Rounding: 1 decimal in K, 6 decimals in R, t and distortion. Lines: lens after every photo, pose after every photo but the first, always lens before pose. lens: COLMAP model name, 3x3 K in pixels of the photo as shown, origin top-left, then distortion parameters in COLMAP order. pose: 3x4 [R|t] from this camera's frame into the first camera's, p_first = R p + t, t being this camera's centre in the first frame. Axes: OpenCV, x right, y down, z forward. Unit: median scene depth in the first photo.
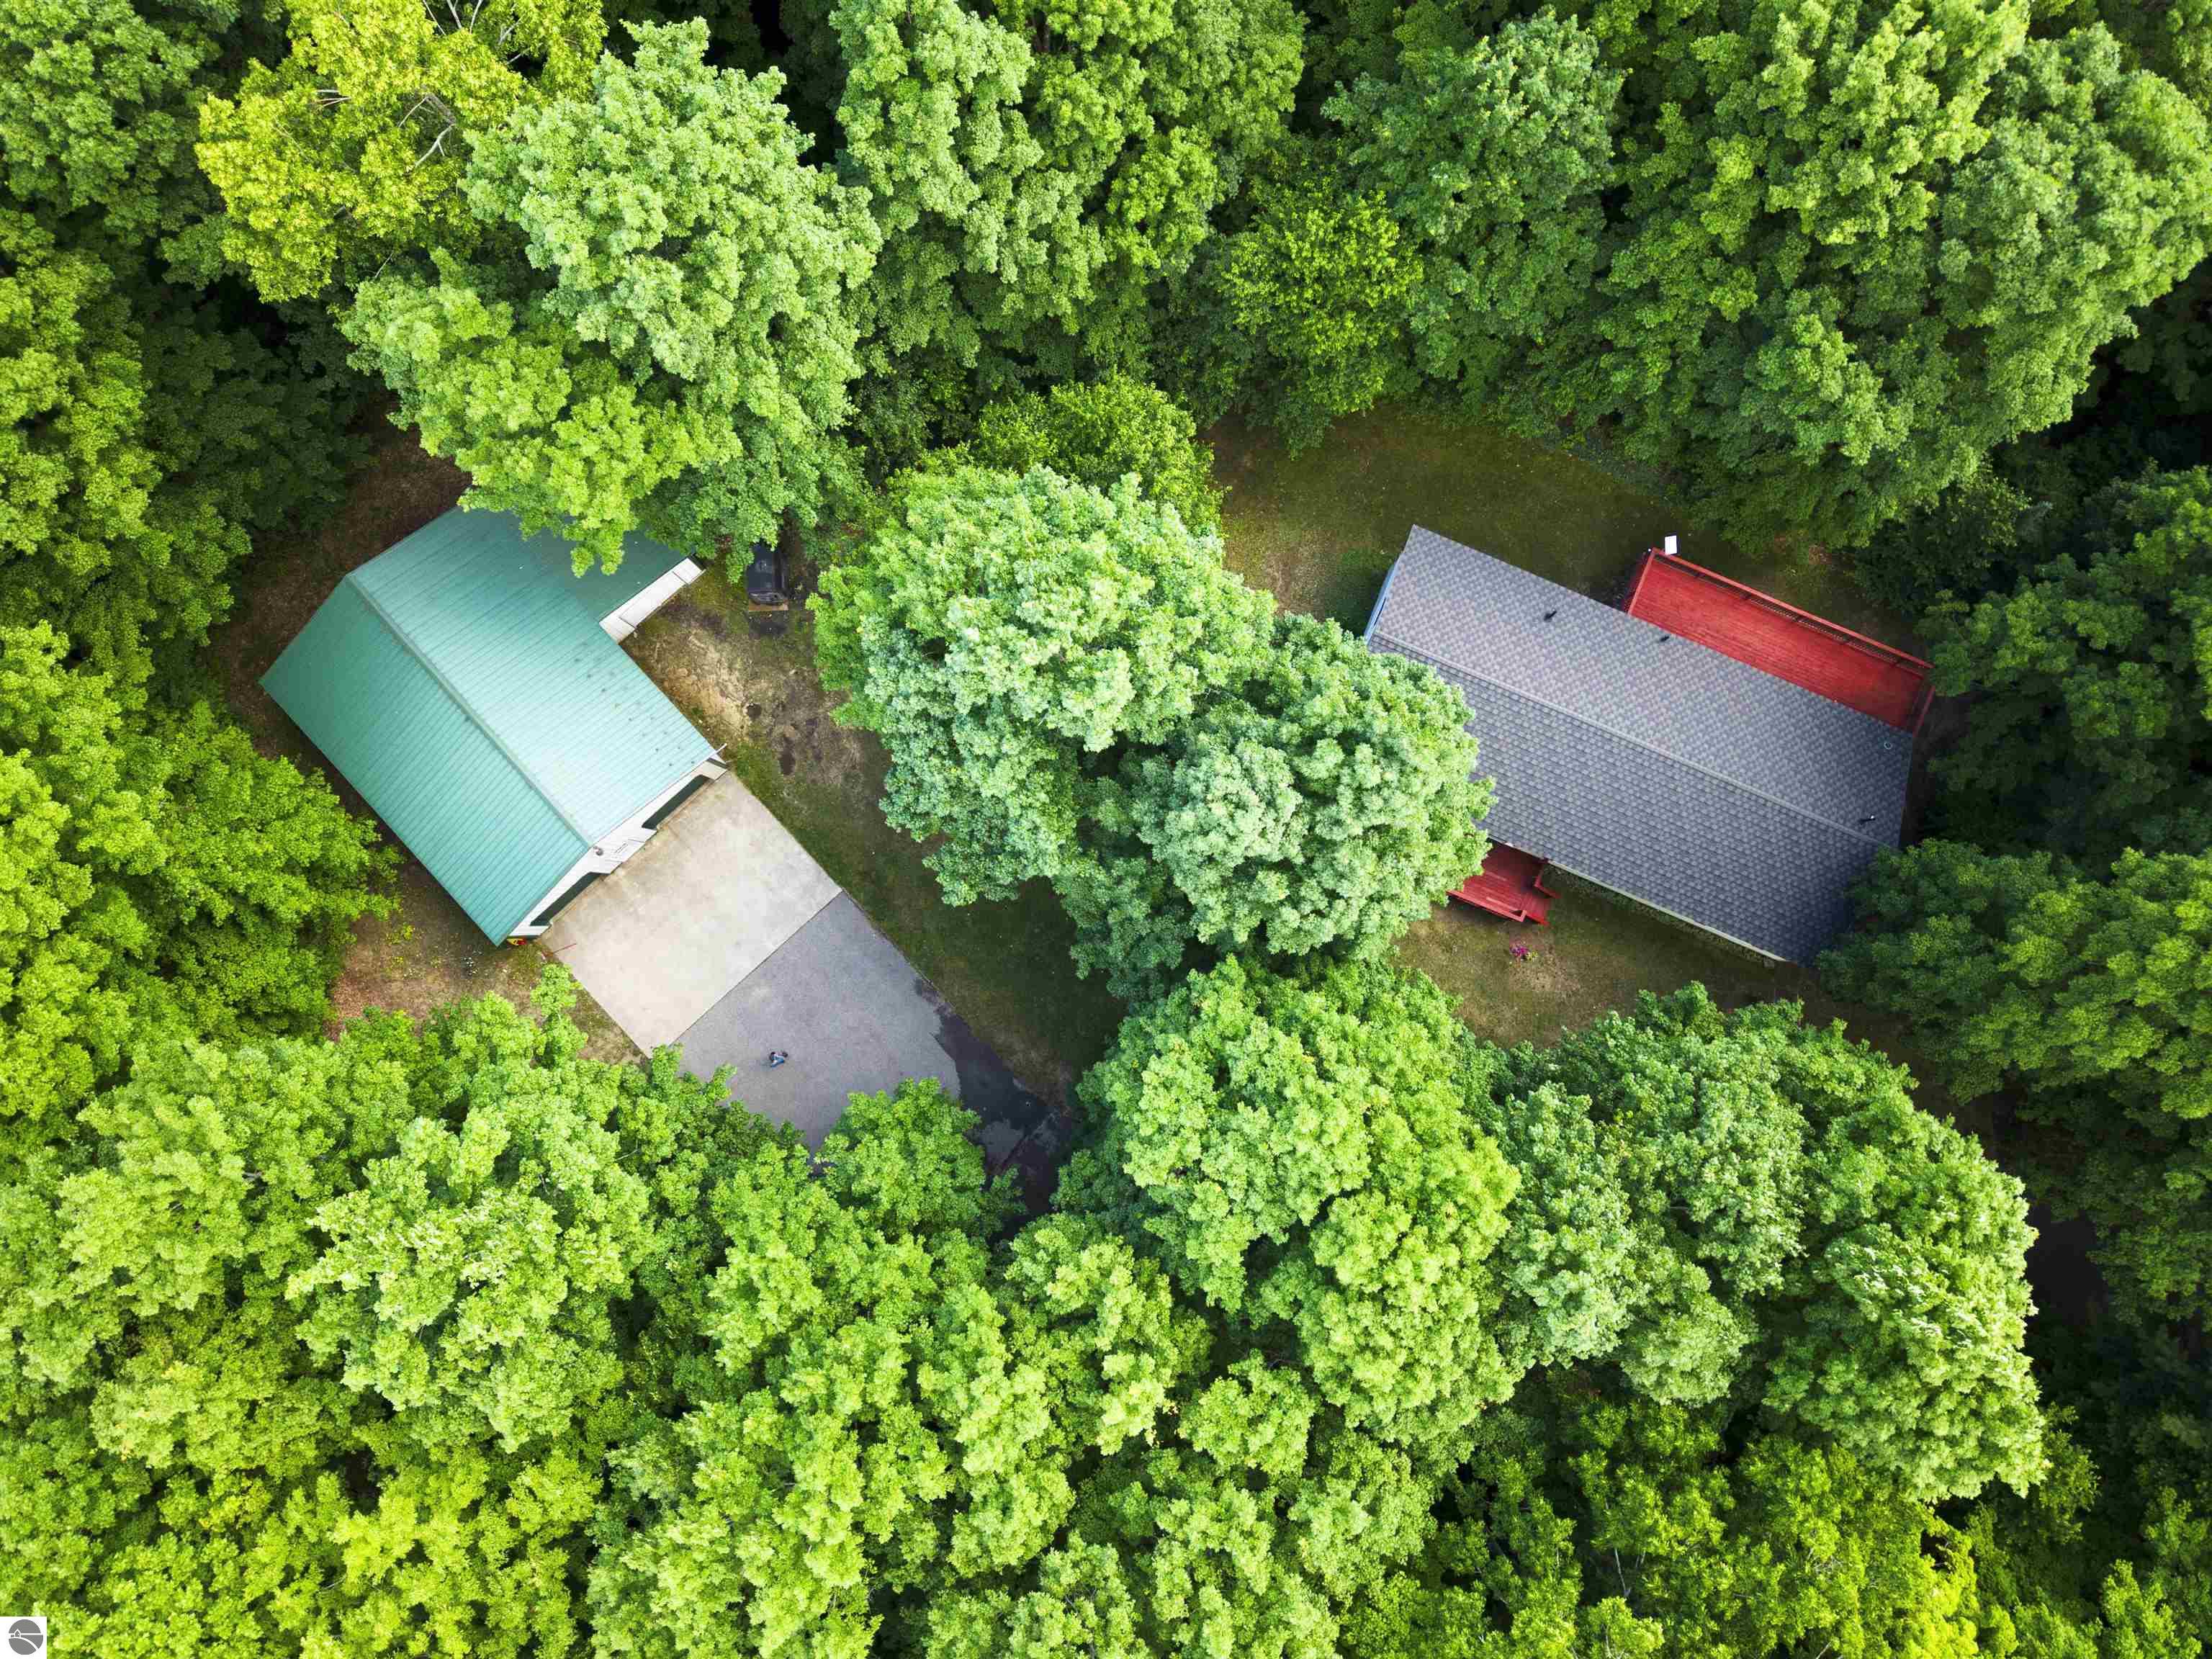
lens RADIAL K [[1543.6, 0, 1064.3], [0, 1543.6, 835.9], [0, 0, 1]] dist [0.029341, -0.003005]
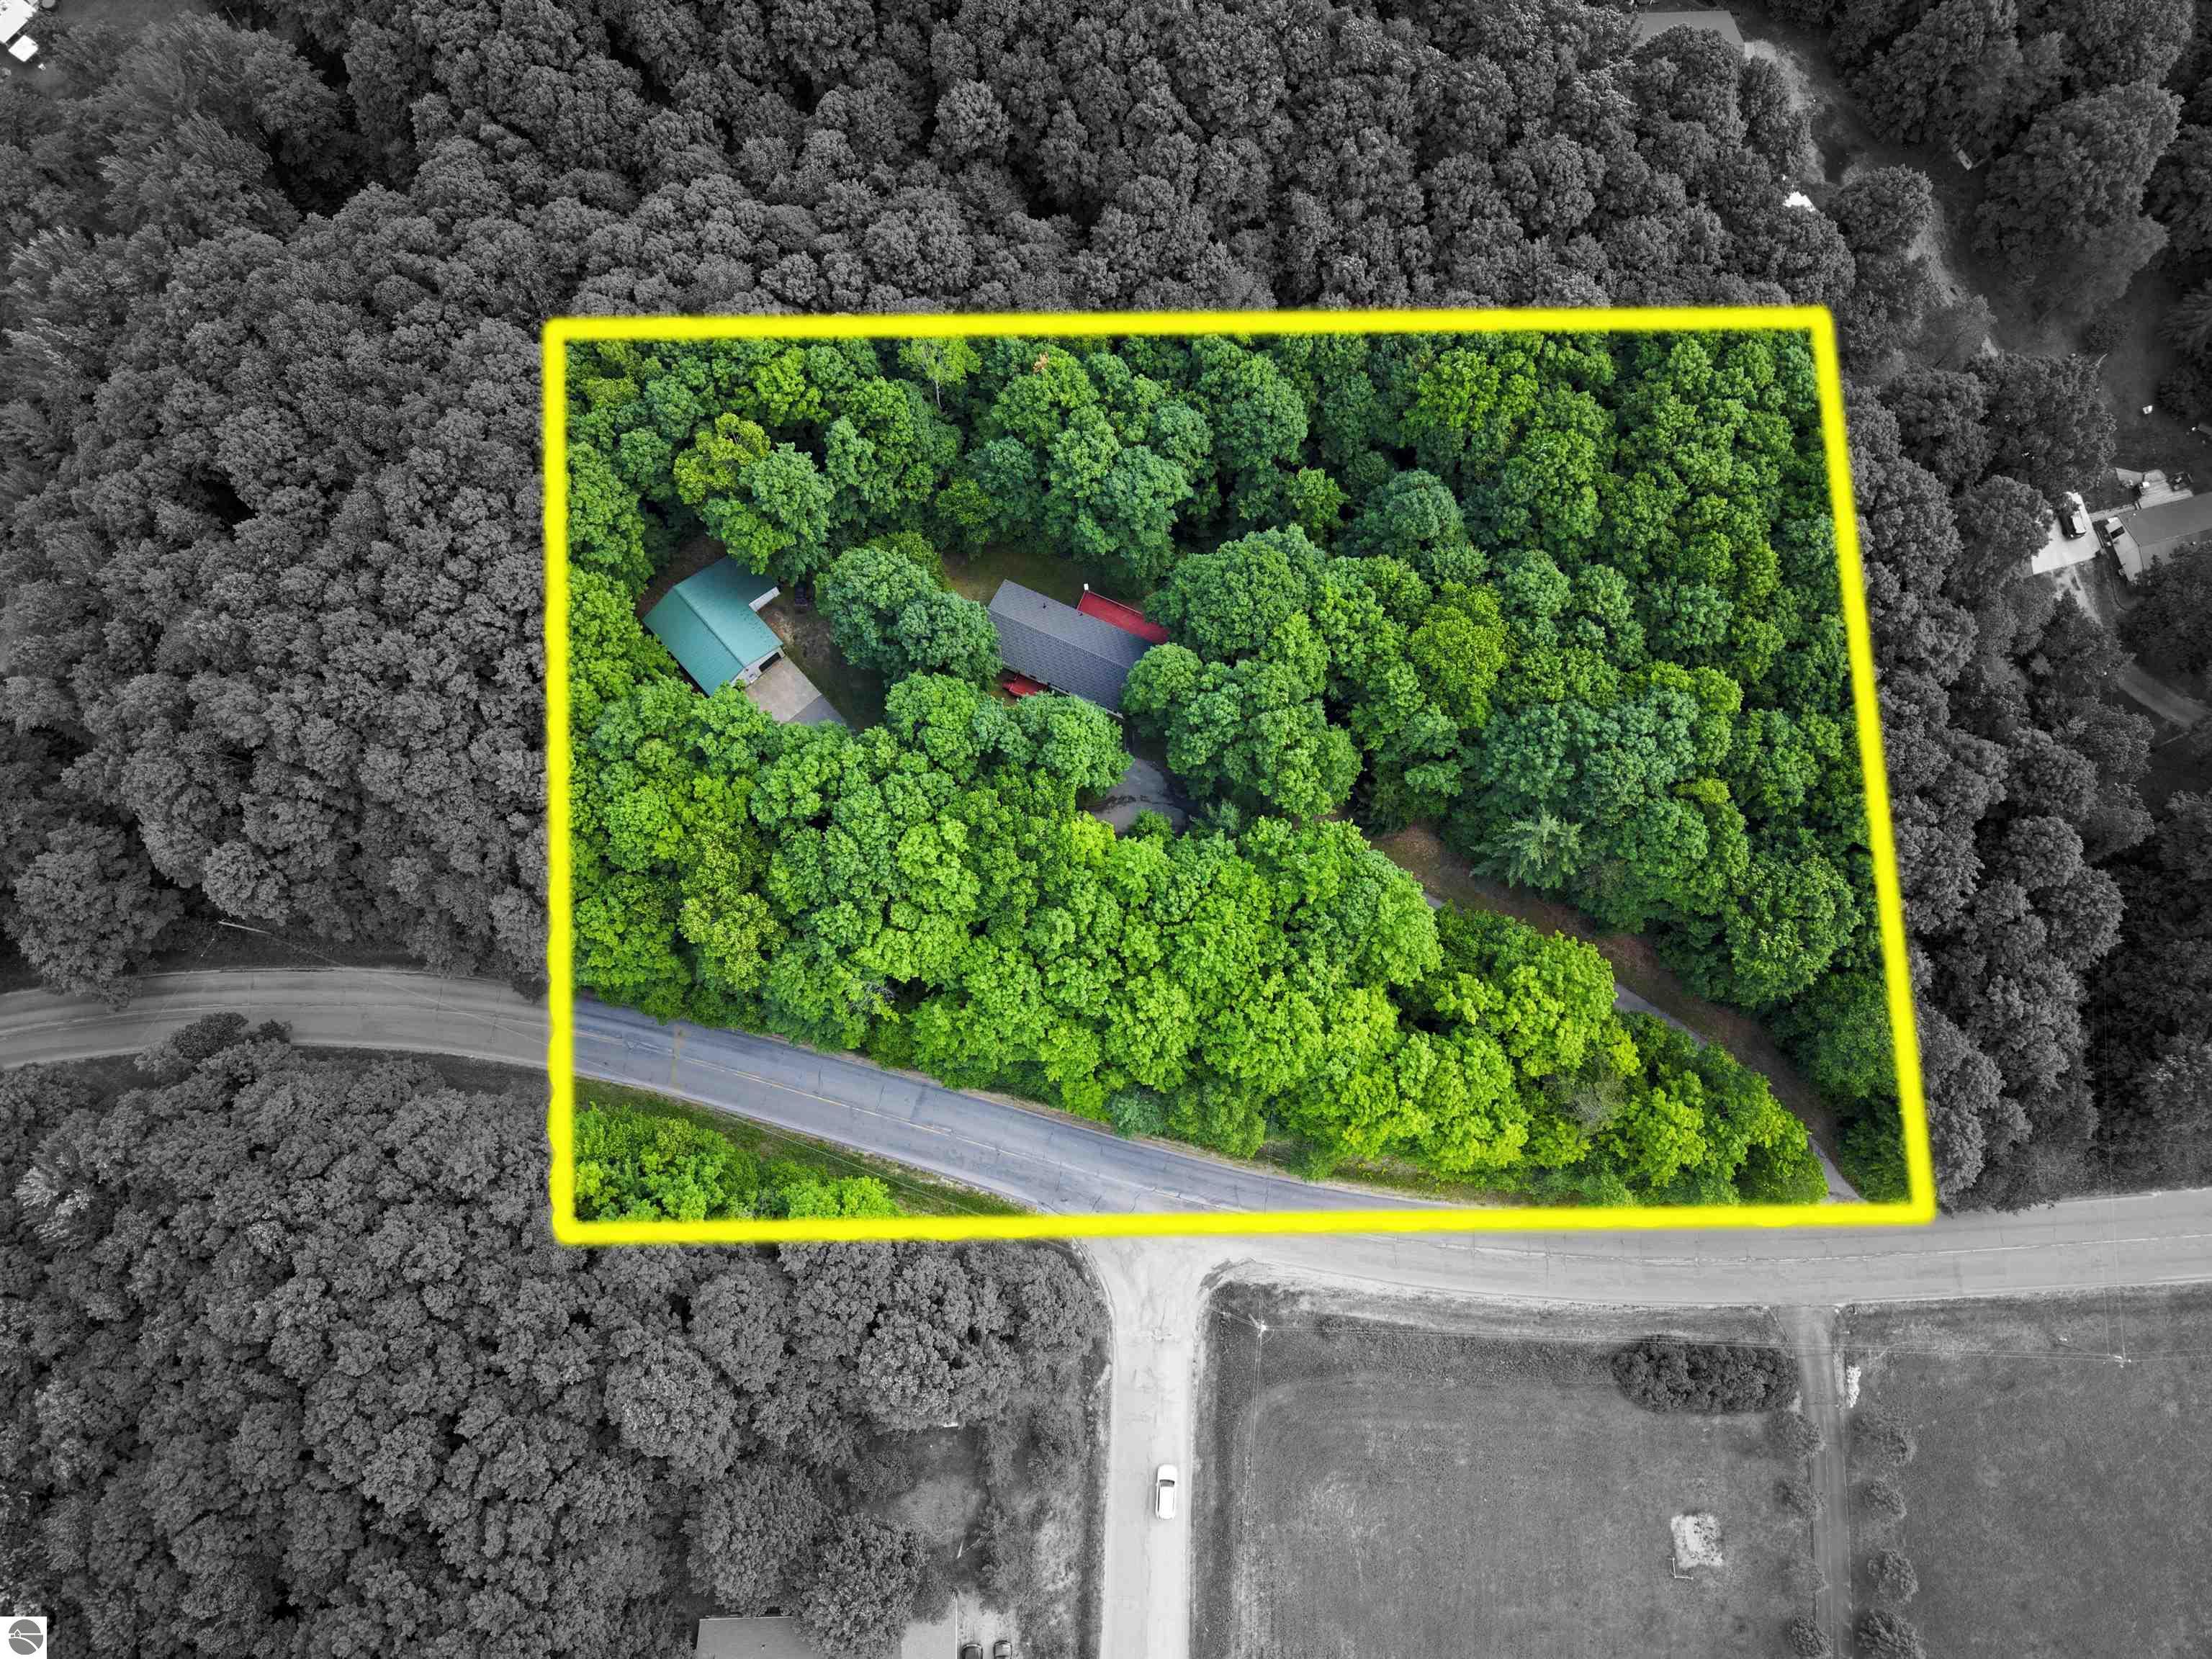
lens RADIAL K [[1543.6, 0, 1105.9], [0, 1543.6, 829.3], [0, 0, 1]] dist [0.029341, -0.003005]
pose [[0.999792, 0.009935, 0.017814, 0.514415], [-0.007162, 0.988739, -0.149479, 1.062603], [-0.019098, 0.149320, 0.988604, -2.806522]]
